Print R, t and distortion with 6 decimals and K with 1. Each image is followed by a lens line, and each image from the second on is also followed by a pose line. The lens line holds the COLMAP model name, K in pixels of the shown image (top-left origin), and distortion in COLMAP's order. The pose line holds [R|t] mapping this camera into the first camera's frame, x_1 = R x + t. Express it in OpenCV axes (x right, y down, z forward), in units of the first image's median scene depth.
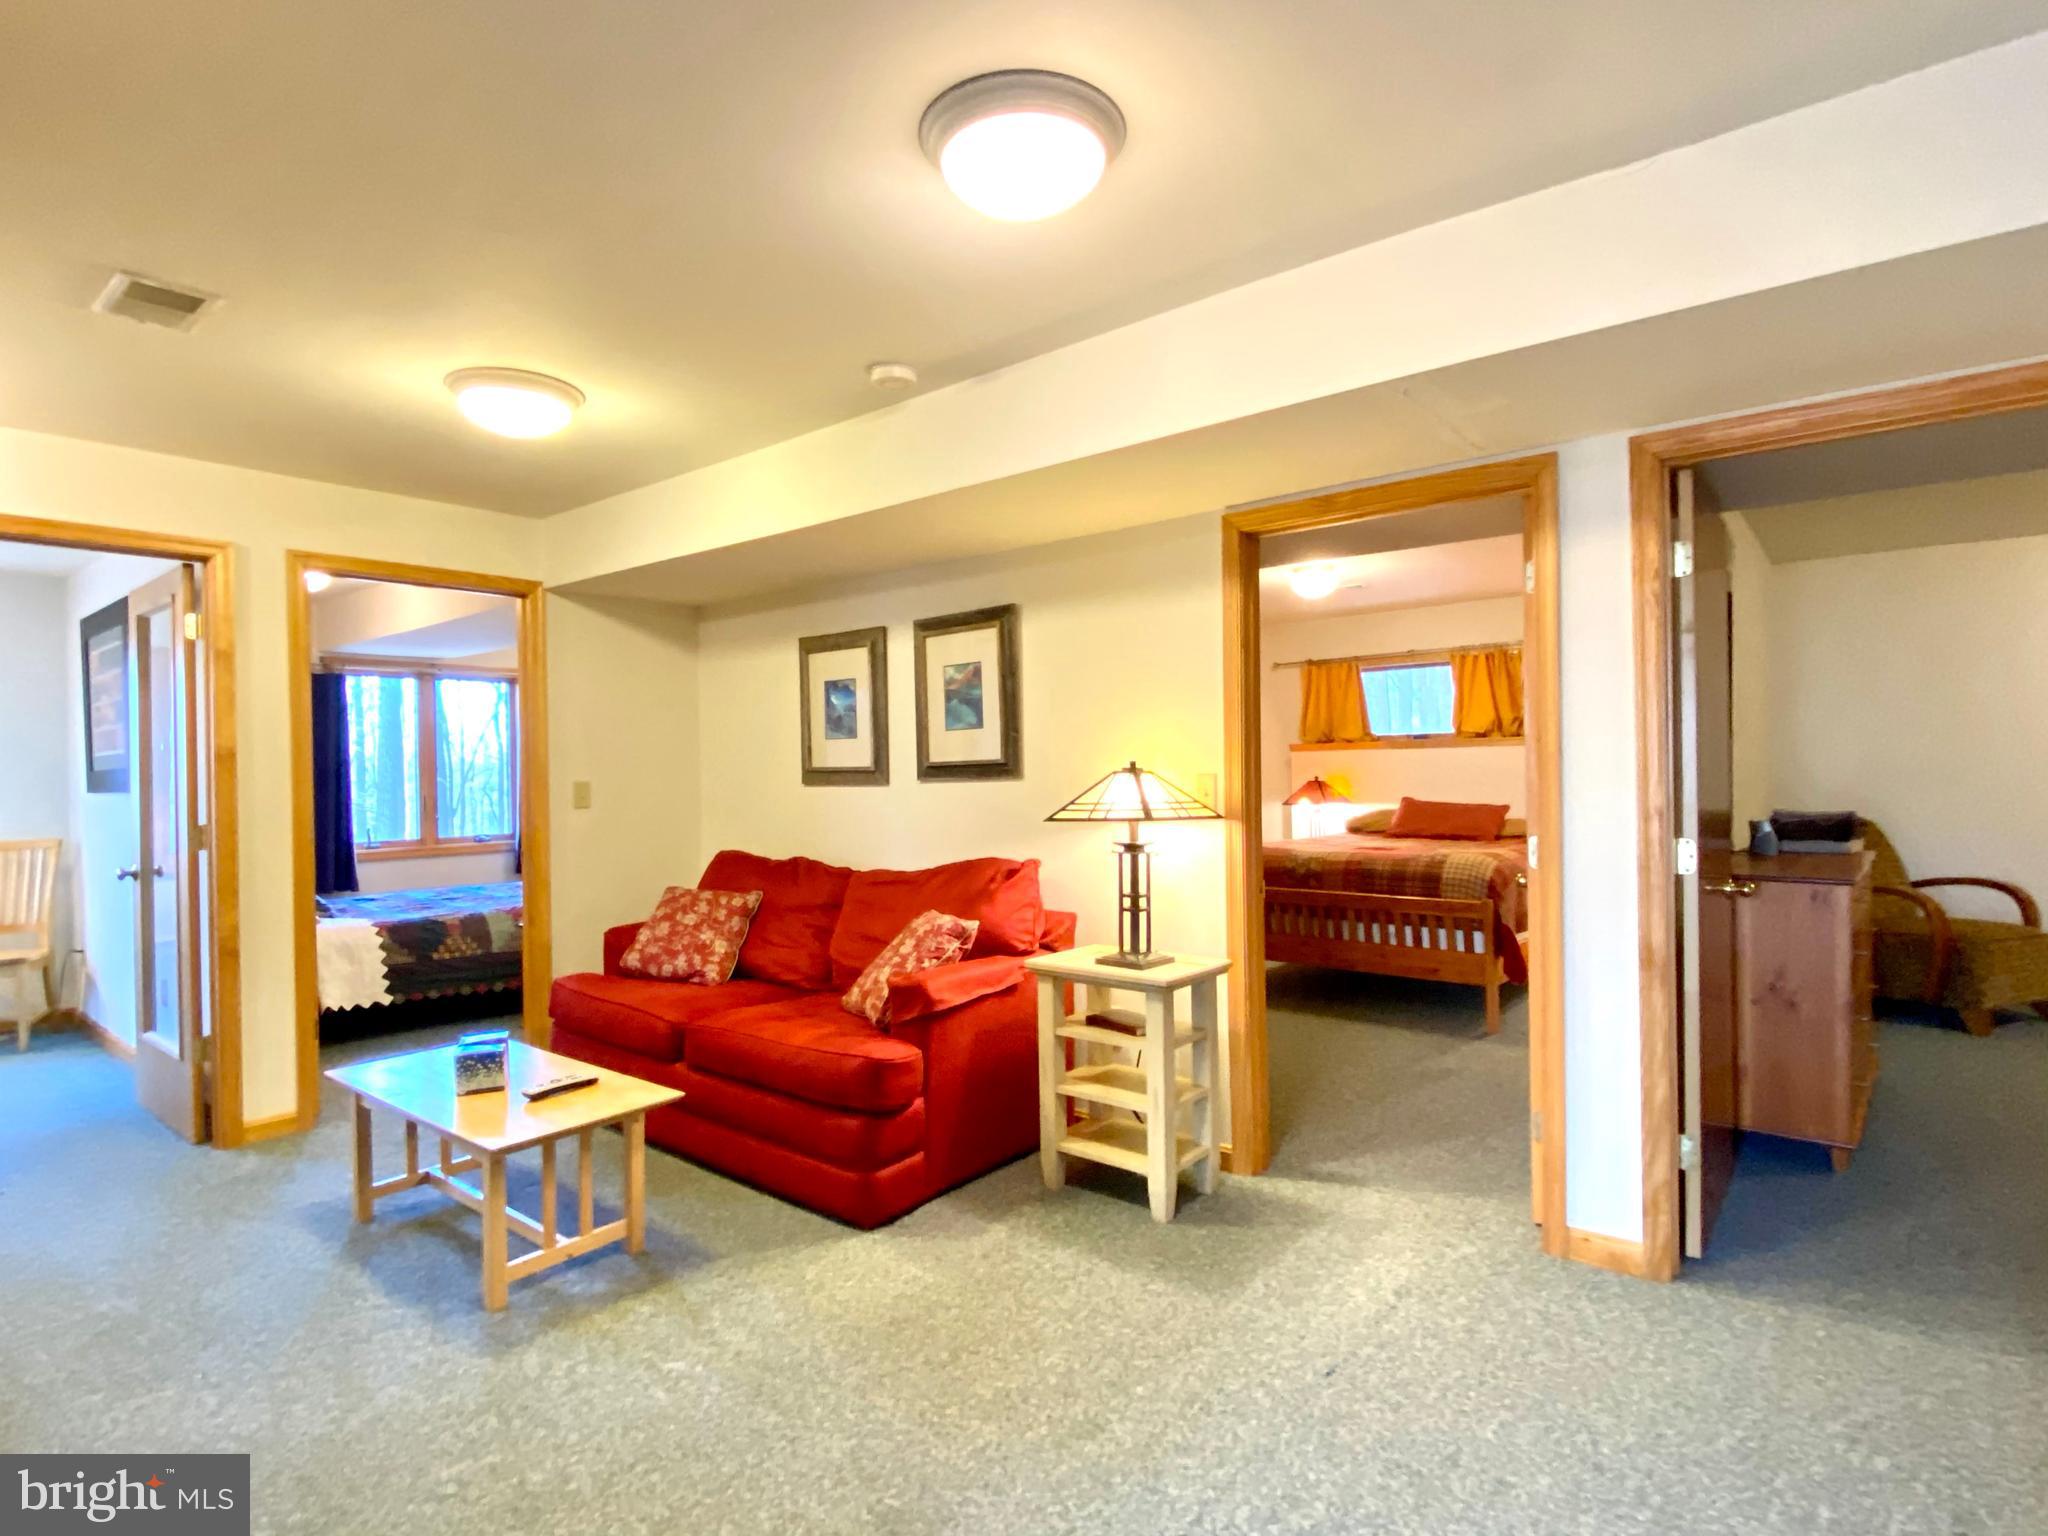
lens RADIAL K [[1043.1, 0, 1024.0], [0, 1043.1, 768.0], [0, 0, 1]] dist [0.024883, -0.000432]
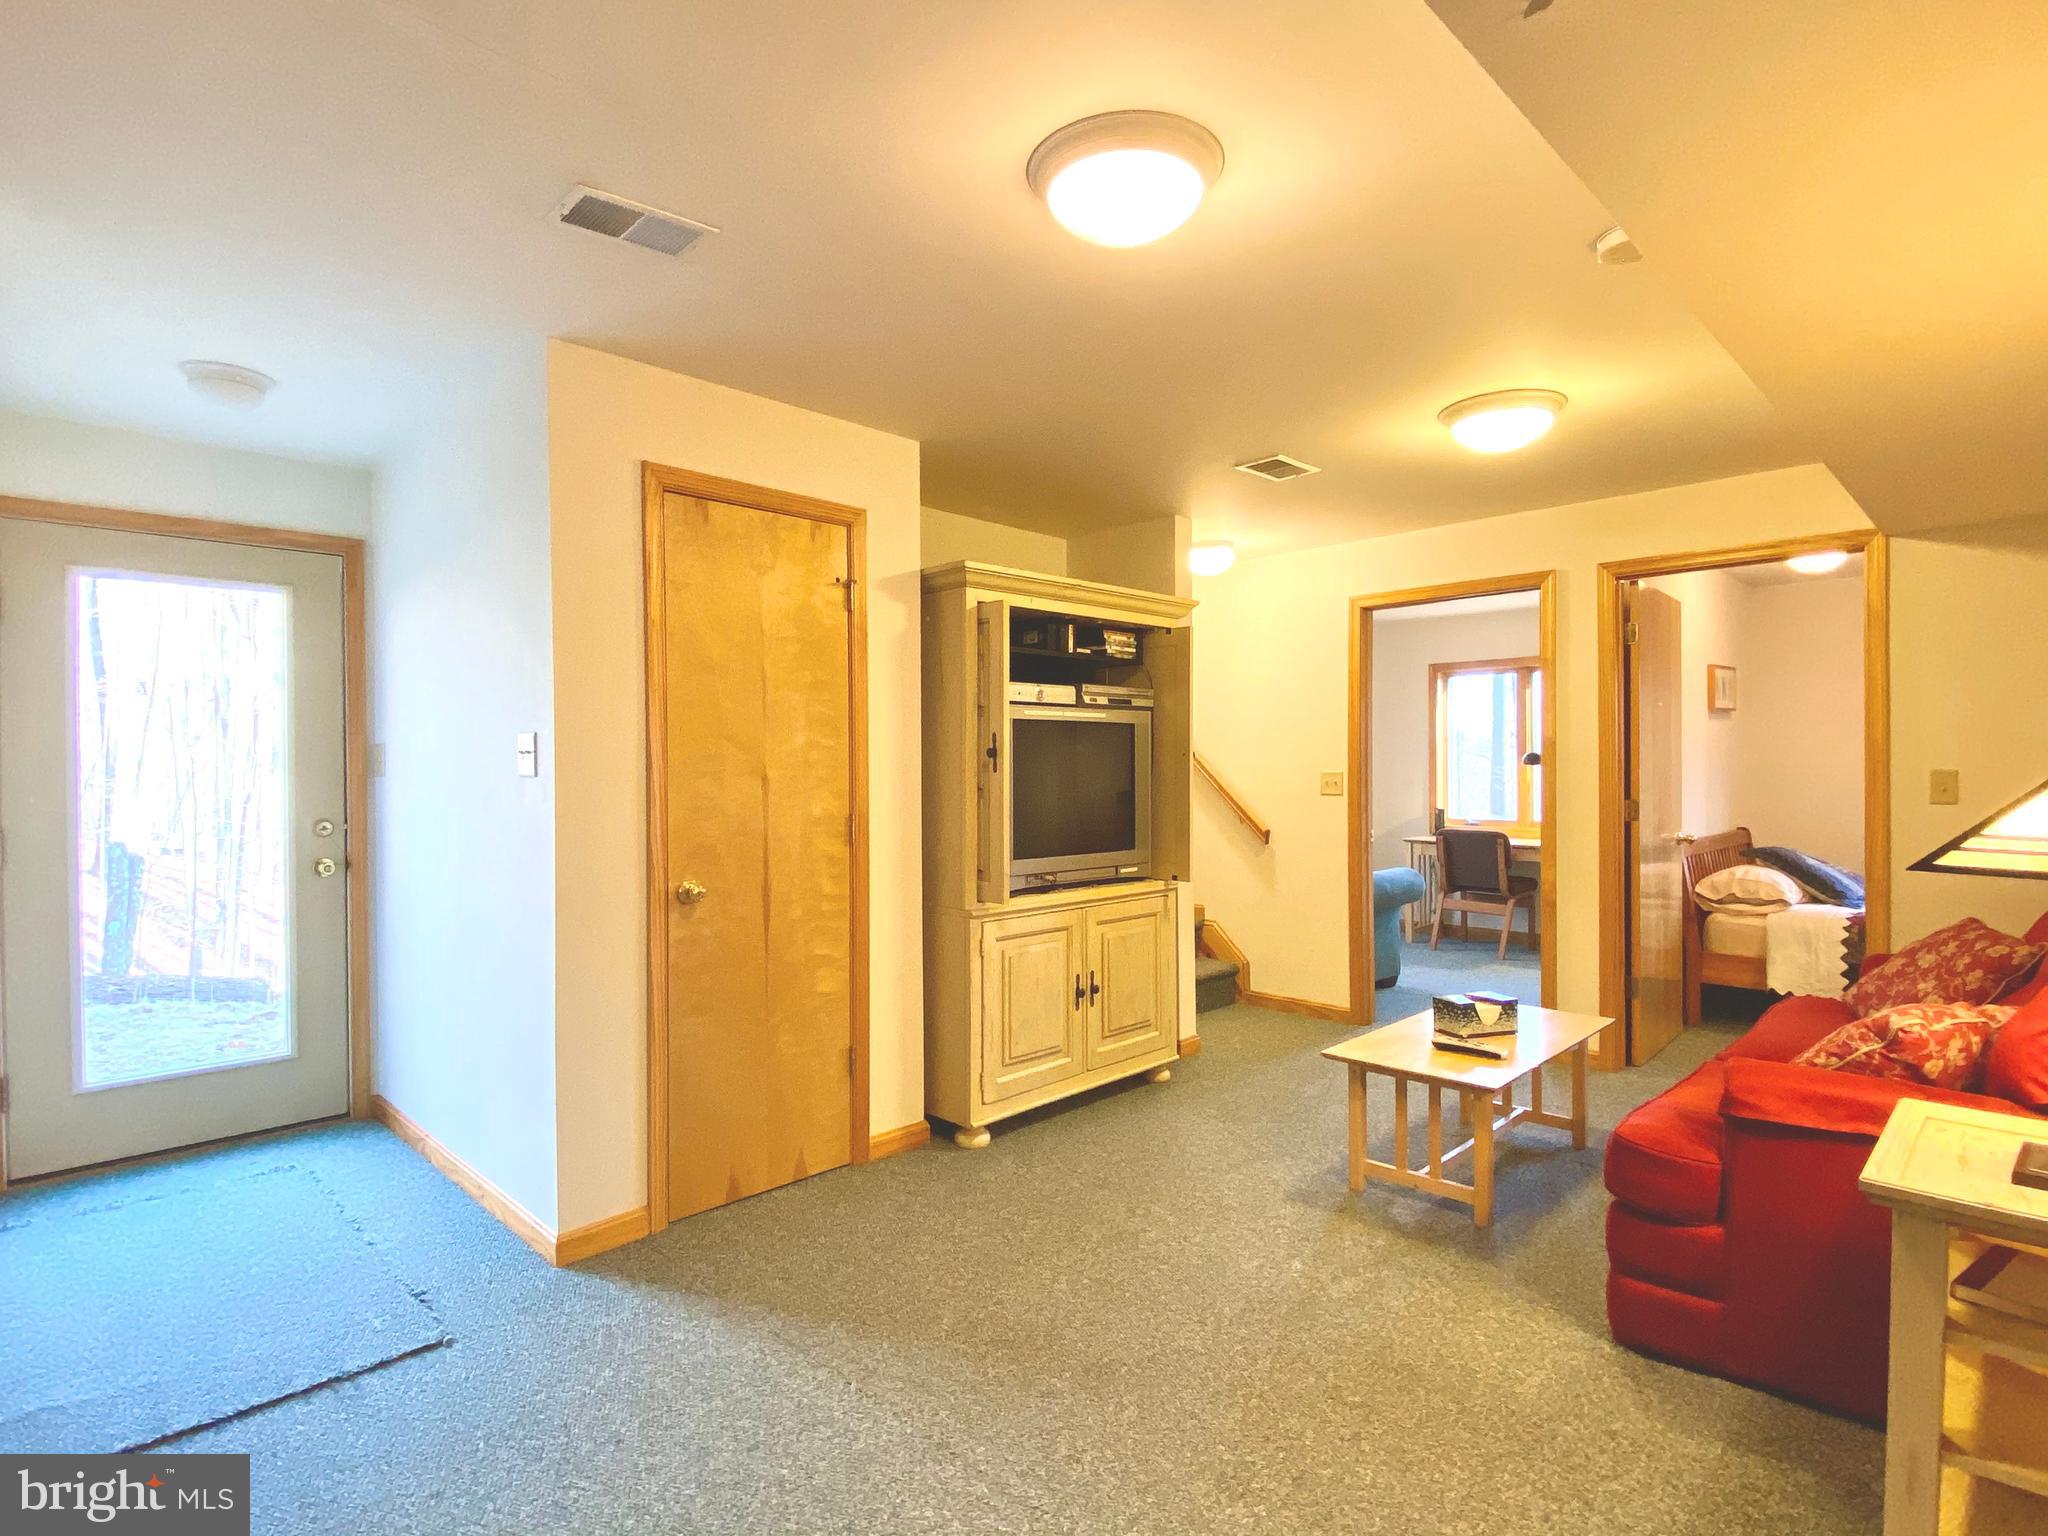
lens RADIAL K [[1043.1, 0, 1024.0], [0, 1043.1, 768.0], [0, 0, 1]] dist [0.024883, -0.000432]
pose [[-0.050195, 0.020338, -0.998532, 0.732309], [0.002611, 0.999792, 0.020233, -0.014976], [0.998736, -0.001591, -0.050238, 0.645850]]
